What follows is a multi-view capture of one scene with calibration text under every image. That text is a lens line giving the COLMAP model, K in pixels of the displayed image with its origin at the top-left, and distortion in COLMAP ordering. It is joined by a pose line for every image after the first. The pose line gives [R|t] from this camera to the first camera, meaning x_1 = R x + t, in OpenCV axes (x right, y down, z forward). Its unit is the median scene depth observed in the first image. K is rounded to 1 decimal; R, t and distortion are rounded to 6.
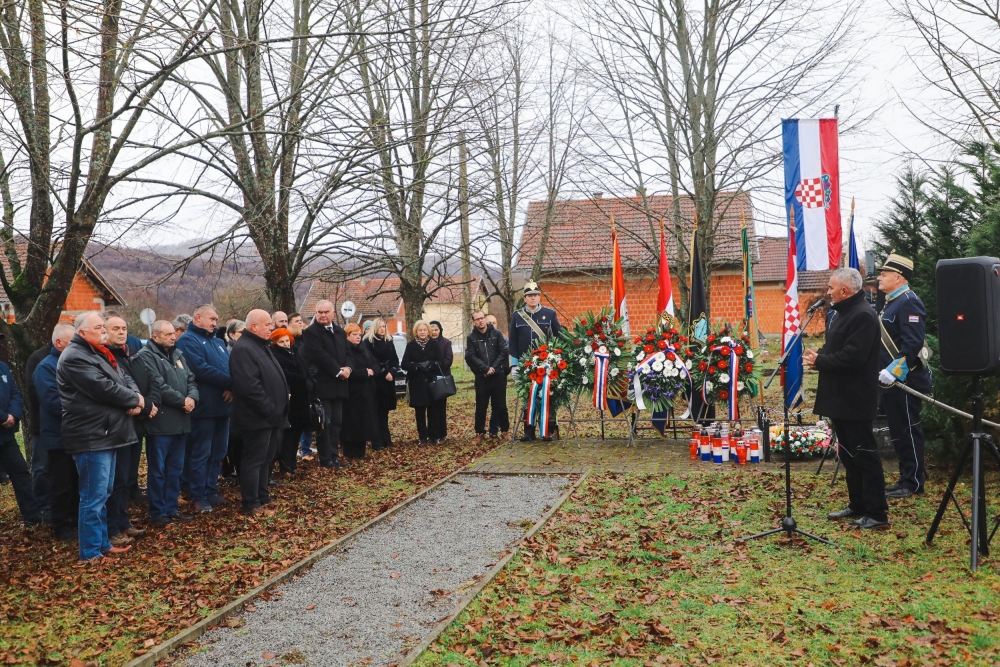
lens RADIAL K [[1031.5, 0, 500.0], [0, 1031.5, 333.5], [0, 0, 1]] dist [0.076335, 0.011281]
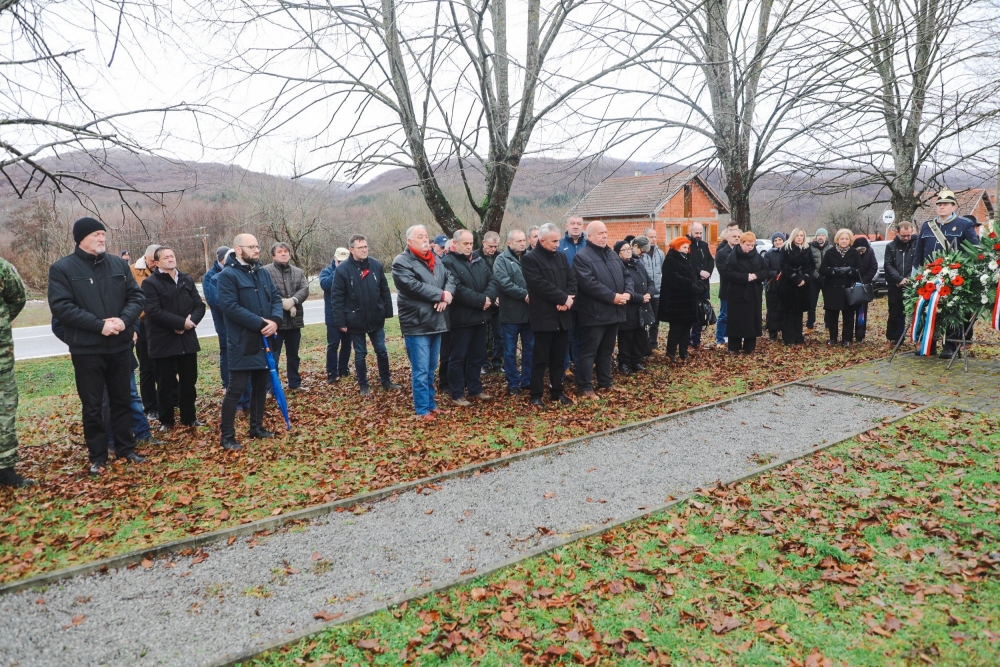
lens RADIAL K [[704.3, 0, 500.0], [0, 704.3, 333.5], [0, 0, 1]] dist [-0.060782, 0.037645]
pose [[0.756847, 0.102896, -0.645442, 0.154935], [-0.009003, 0.989078, 0.147121, -0.010433], [0.653530, -0.105537, 0.749507, 0.263214]]
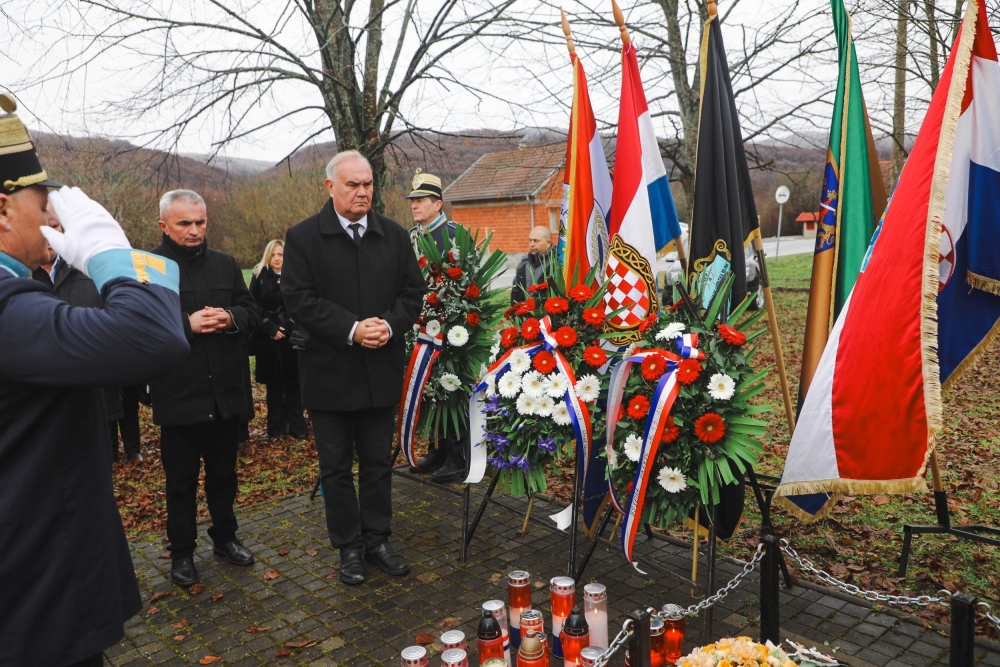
lens RADIAL K [[797.4, 0, 500.0], [0, 797.4, 333.5], [0, 0, 1]] dist [-0.002233, 0.008555]
pose [[0.801577, 0.085665, -0.591723, 0.324300], [0.006266, 0.988424, 0.151584, -0.033486], [0.597859, -0.125214, 0.791761, 0.748772]]
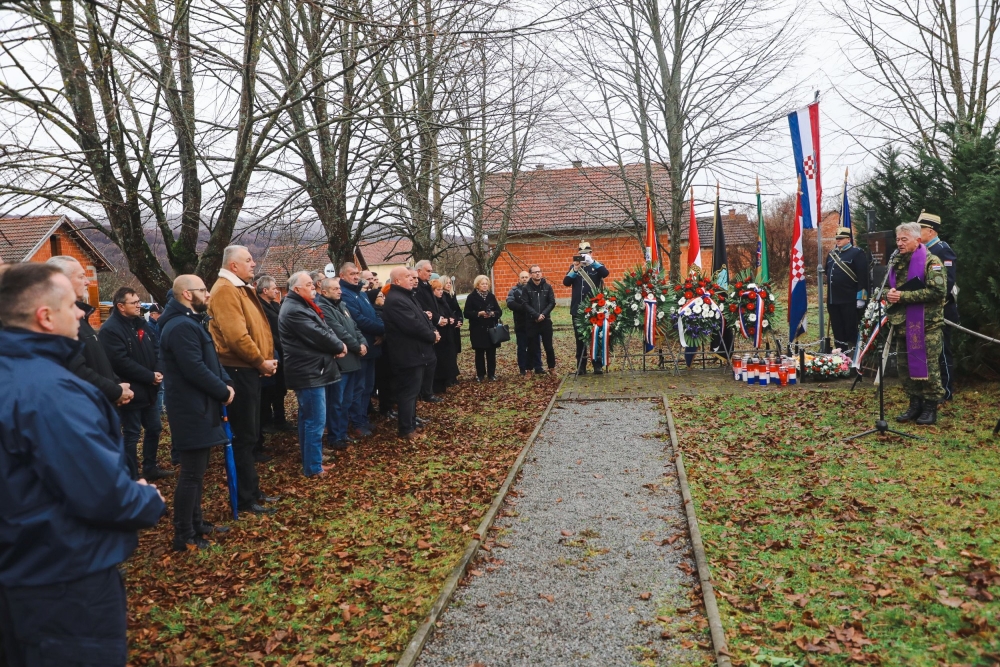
lens RADIAL K [[905.6, 0, 500.0], [0, 905.6, 333.5], [0, 0, 1]] dist [0.030946, 0.007635]
pose [[0.995856, -0.027444, 0.086703, -0.169015], [0.023218, 0.998510, 0.049384, 0.002255], [-0.087929, -0.047167, 0.995009, -0.040058]]
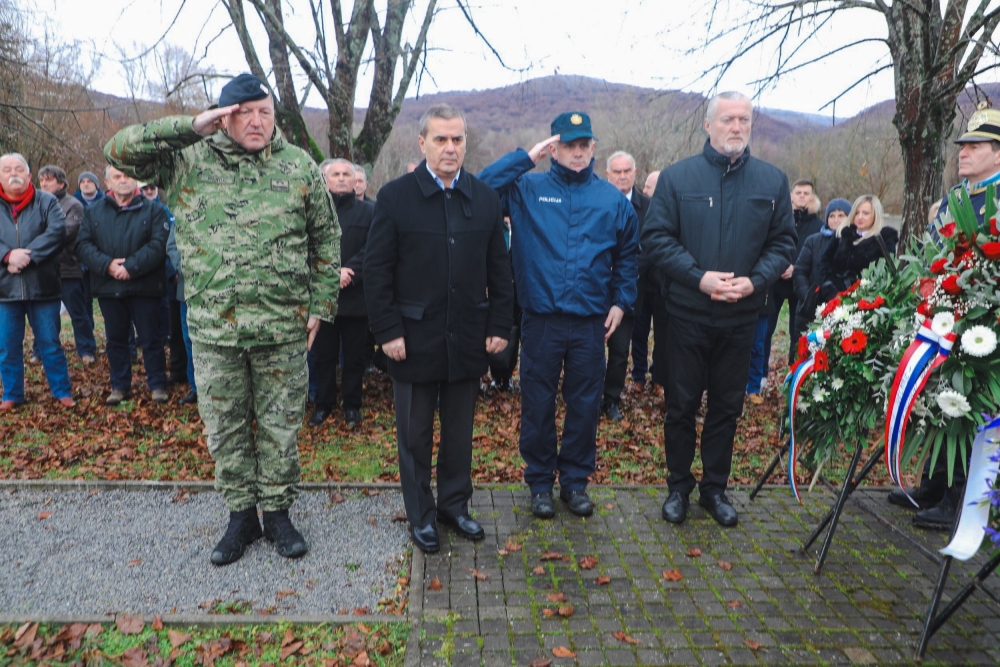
lens RADIAL K [[797.4, 0, 500.0], [0, 797.4, 333.5], [0, 0, 1]] dist [-0.002233, 0.008555]
pose [[0.260557, 0.224991, -0.938877, 0.292696], [-0.049382, 0.974300, 0.219775, -0.027974], [0.964195, -0.010900, 0.264971, 0.807793]]
